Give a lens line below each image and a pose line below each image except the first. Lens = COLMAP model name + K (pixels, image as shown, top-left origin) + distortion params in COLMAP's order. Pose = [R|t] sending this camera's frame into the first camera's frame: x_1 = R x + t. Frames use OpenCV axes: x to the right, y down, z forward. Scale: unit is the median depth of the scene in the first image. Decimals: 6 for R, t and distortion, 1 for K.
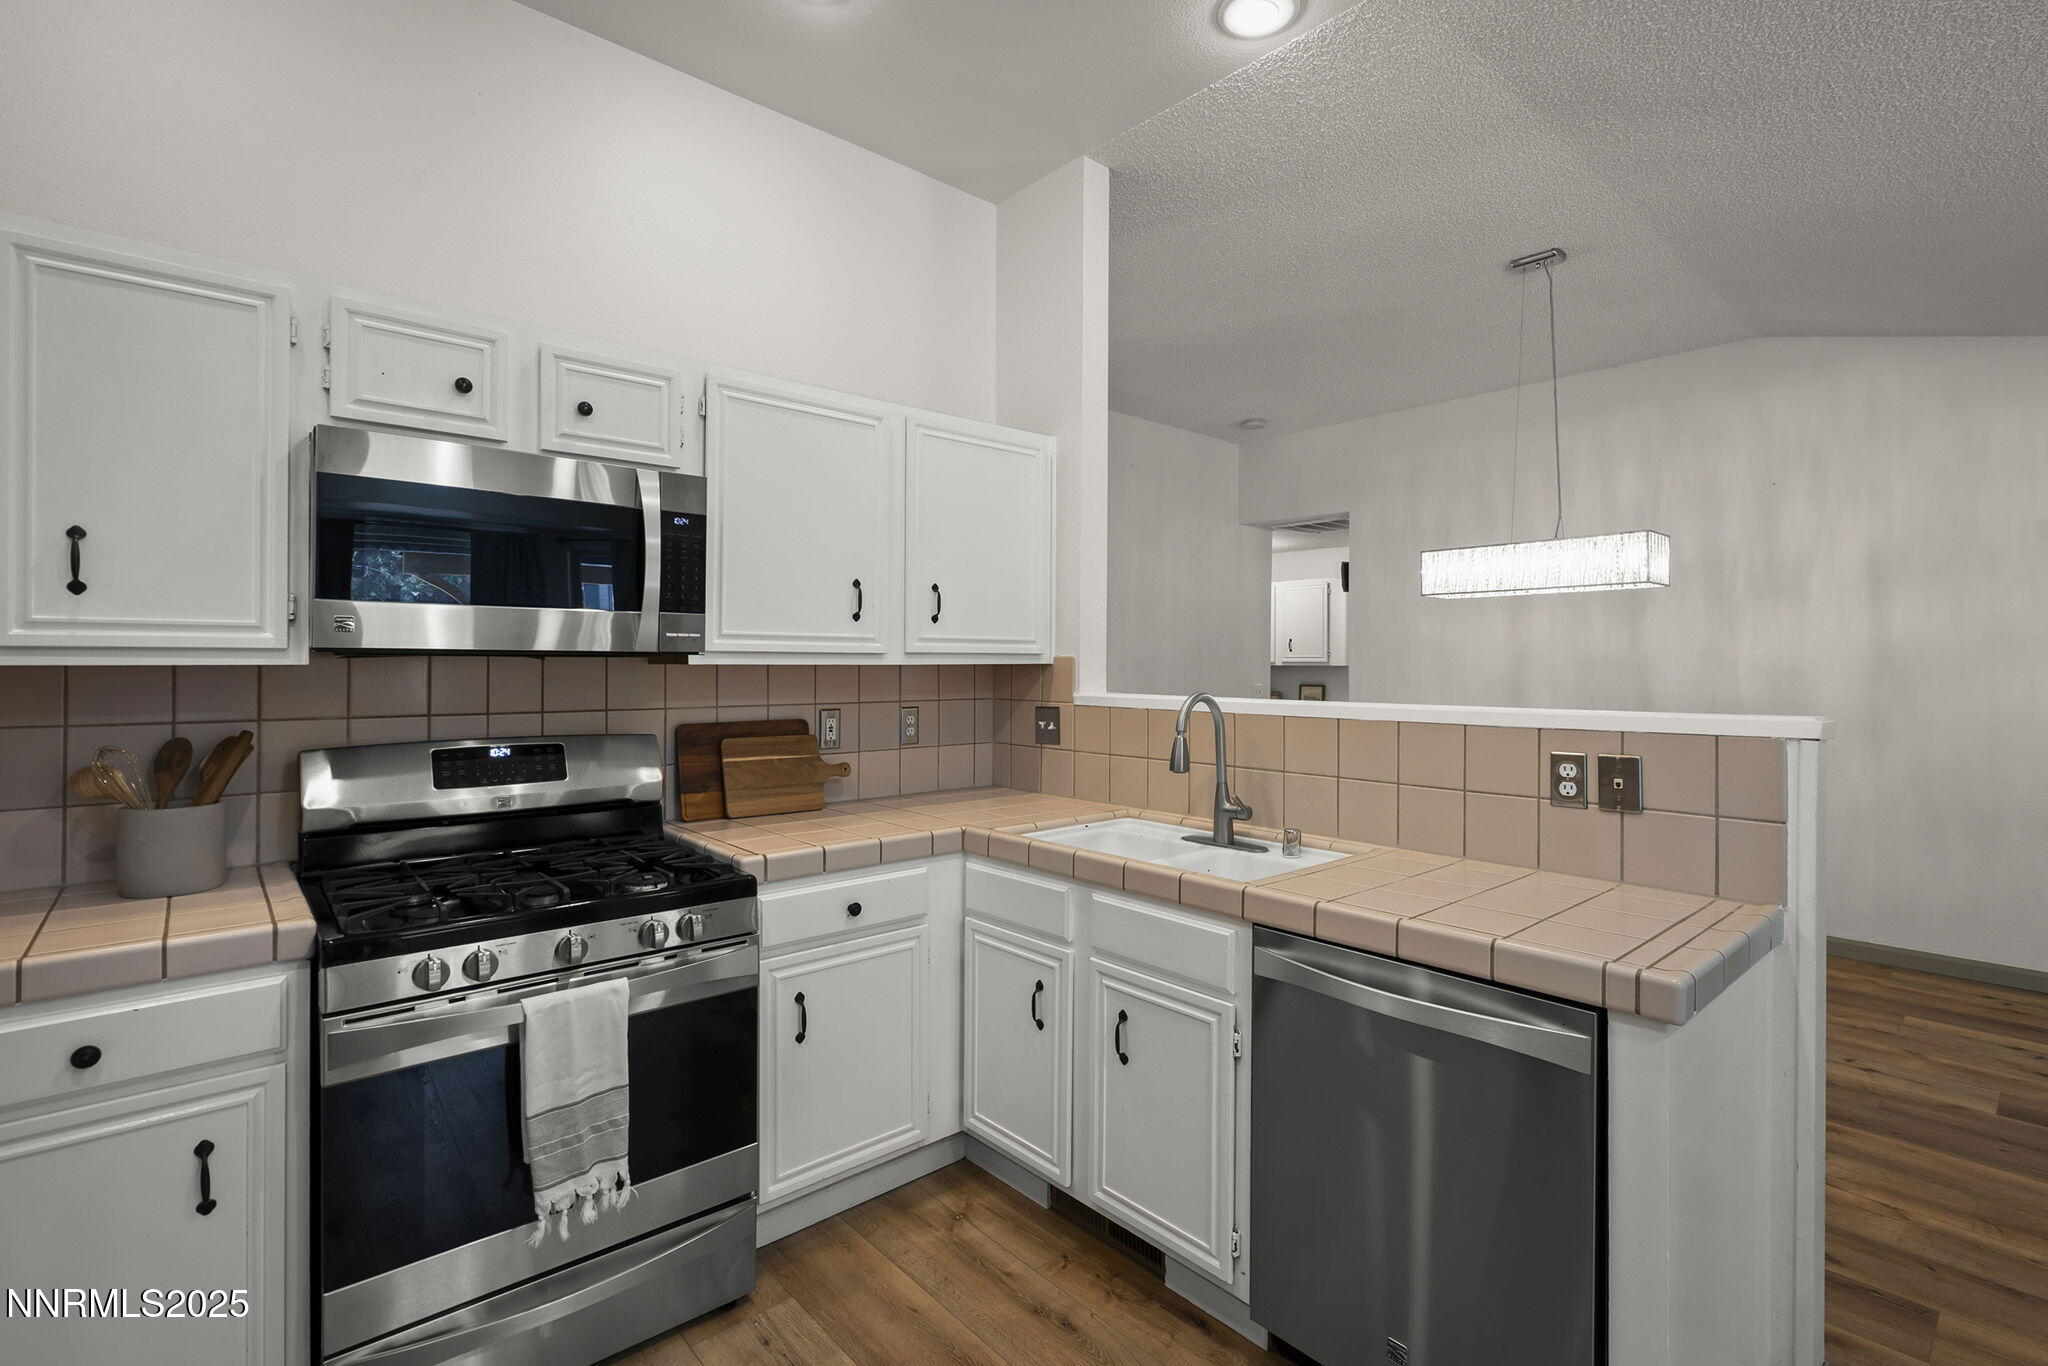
lens RADIAL K [[939.3, 0, 1017.5], [0, 939.3, 661.5], [0, 0, 1]] dist [-0.005791, 0.001091]
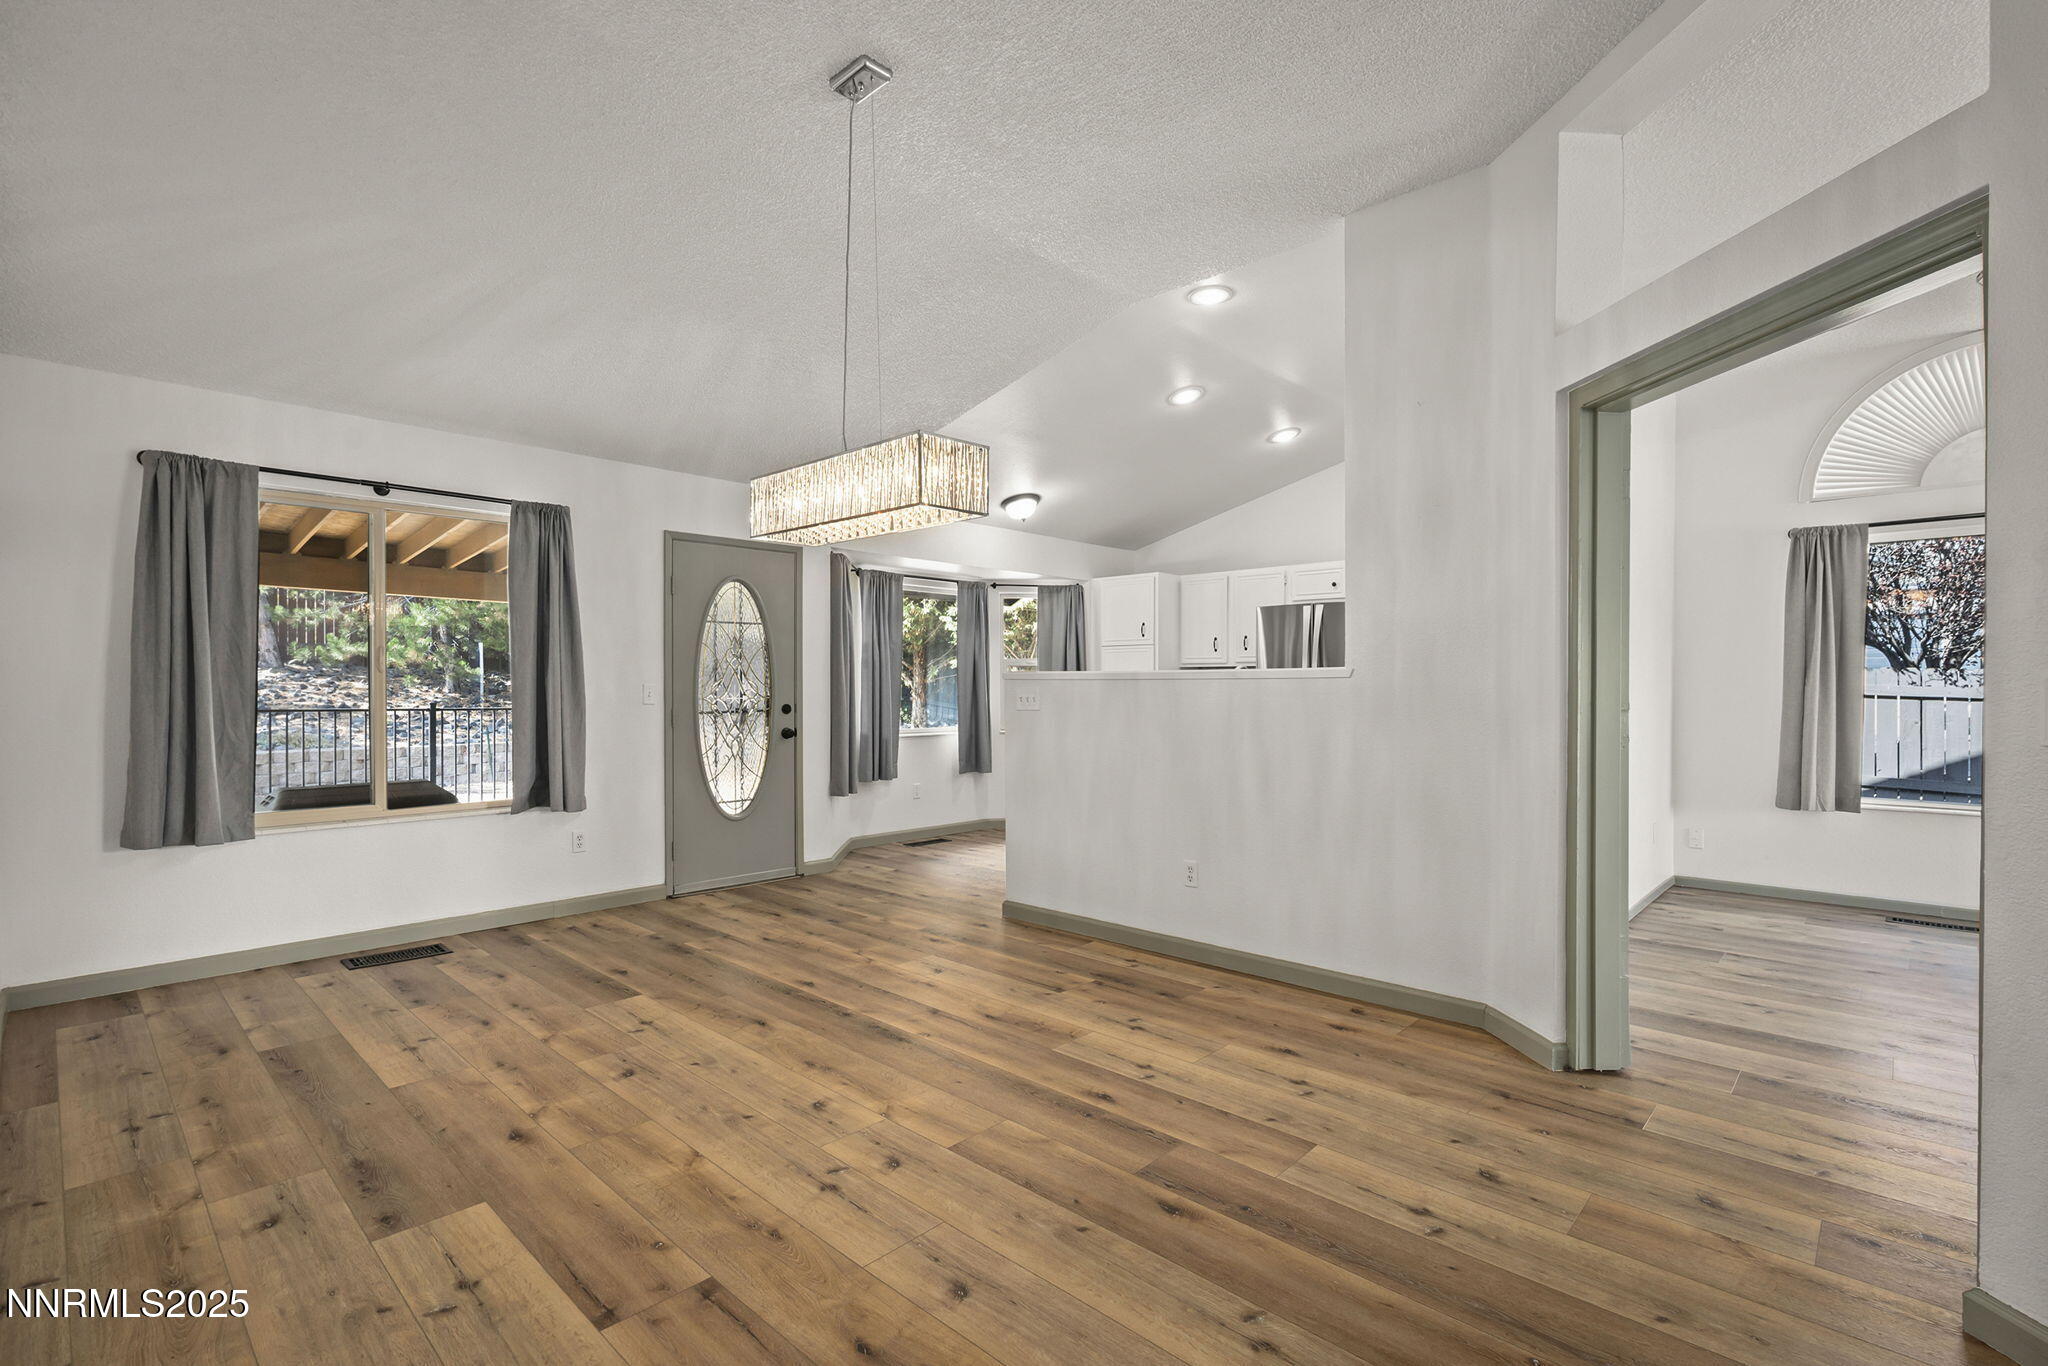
lens RADIAL K [[939.3, 0, 1021.3], [0, 939.3, 682.9], [0, 0, 1]] dist [-0.005791, 0.001091]
pose [[-0.995428, -0.005591, -0.095347, 0.862500], [-0.005068, 0.999971, -0.005733, 0.087817], [0.095376, -0.005224, -0.995428, 3.021123]]
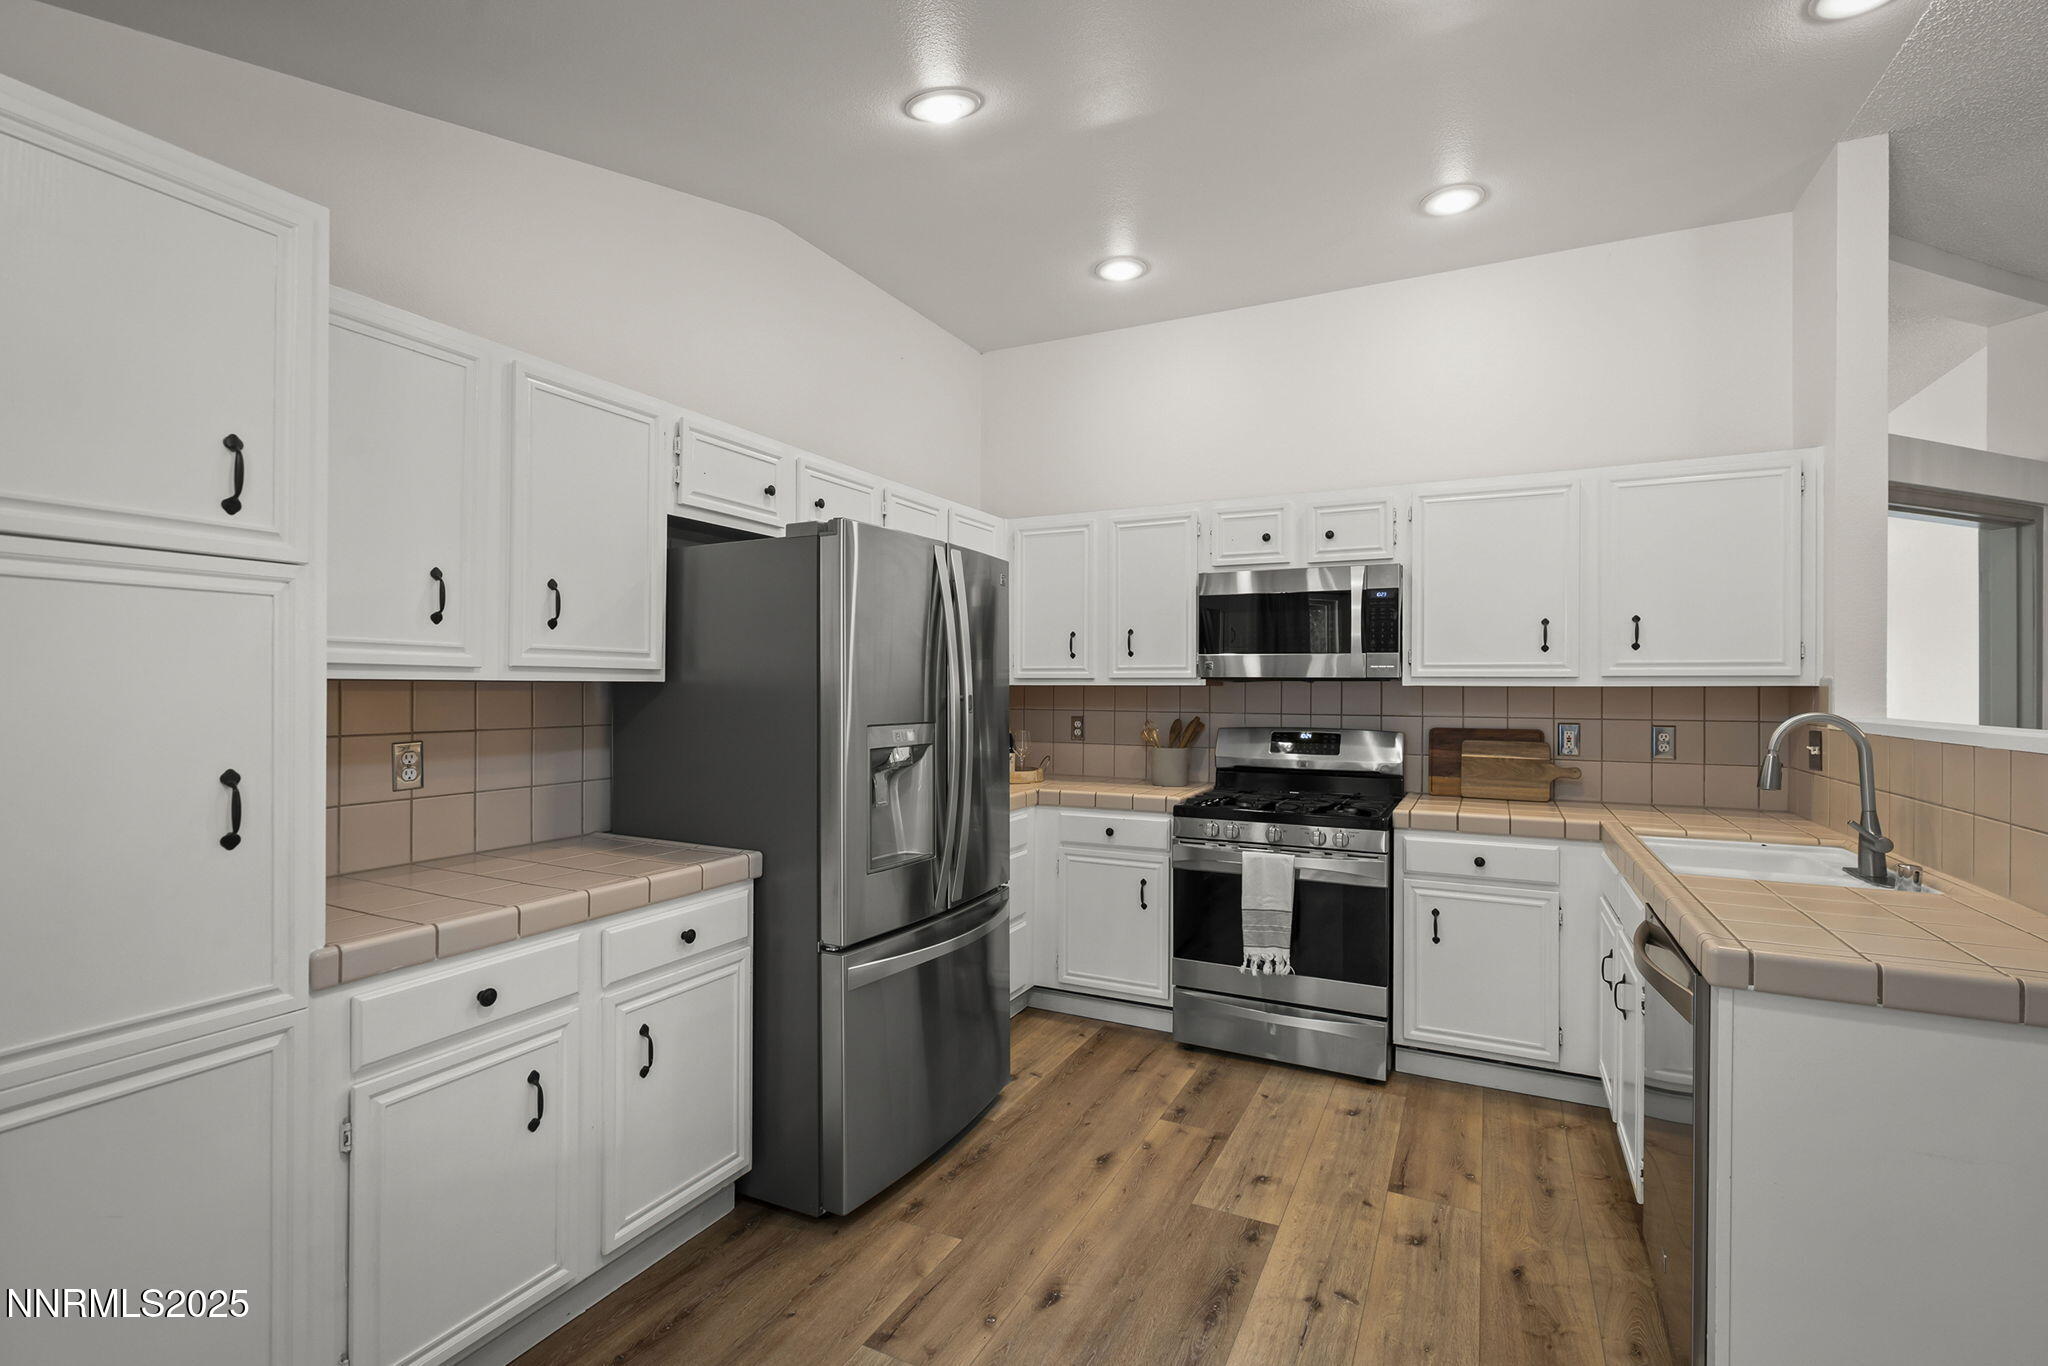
lens RADIAL K [[939.3, 0, 1026.7], [0, 939.3, 691.8], [0, 0, 1]] dist [-0.005791, 0.001091]
pose [[0.378068, 0.003401, -0.925771, 0.876465], [-0.002072, 0.999994, 0.002827, 0.010872], [0.925775, 0.000849, 0.378073, -0.144469]]
